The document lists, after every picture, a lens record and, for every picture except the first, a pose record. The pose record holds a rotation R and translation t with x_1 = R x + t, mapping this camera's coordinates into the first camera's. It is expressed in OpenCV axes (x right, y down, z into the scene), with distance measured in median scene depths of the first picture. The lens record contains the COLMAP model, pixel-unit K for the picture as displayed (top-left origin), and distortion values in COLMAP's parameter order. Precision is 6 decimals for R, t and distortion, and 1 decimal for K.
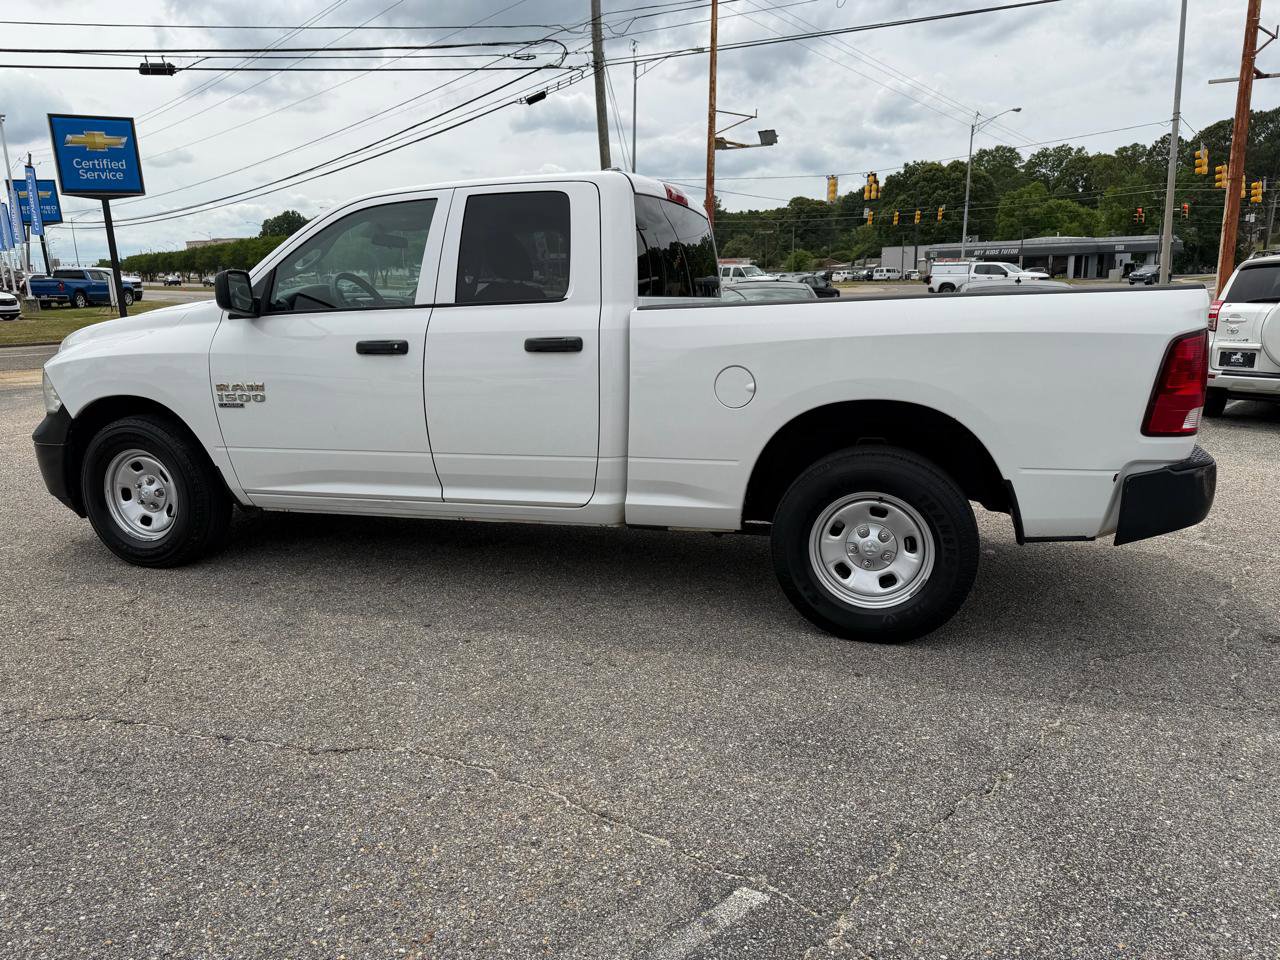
lens RADIAL K [[899.4, 0, 640.0], [0, 899.4, 480.0], [0, 0, 1]] dist [0.063837, -0.084394]
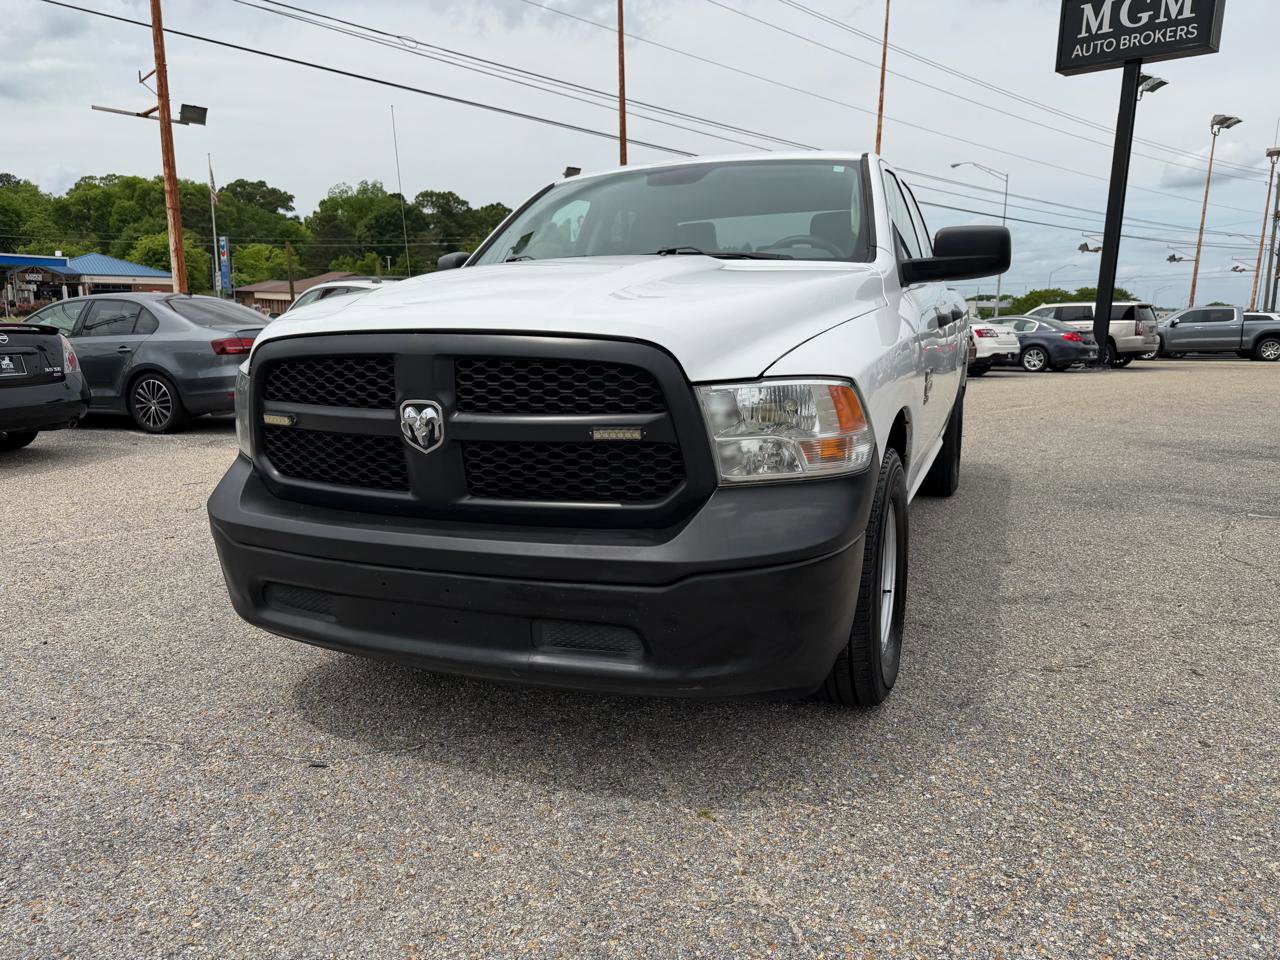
lens RADIAL K [[911.5, 0, 632.7], [0, 911.5, 478.1], [0, 0, 1]] dist [0.013448, -0.018846]
pose [[0.079087, -0.160855, 0.983804, -1.200737], [0.205233, 0.968381, 0.141835, -0.173606], [-0.975512, 0.190692, 0.109599, 1.136591]]
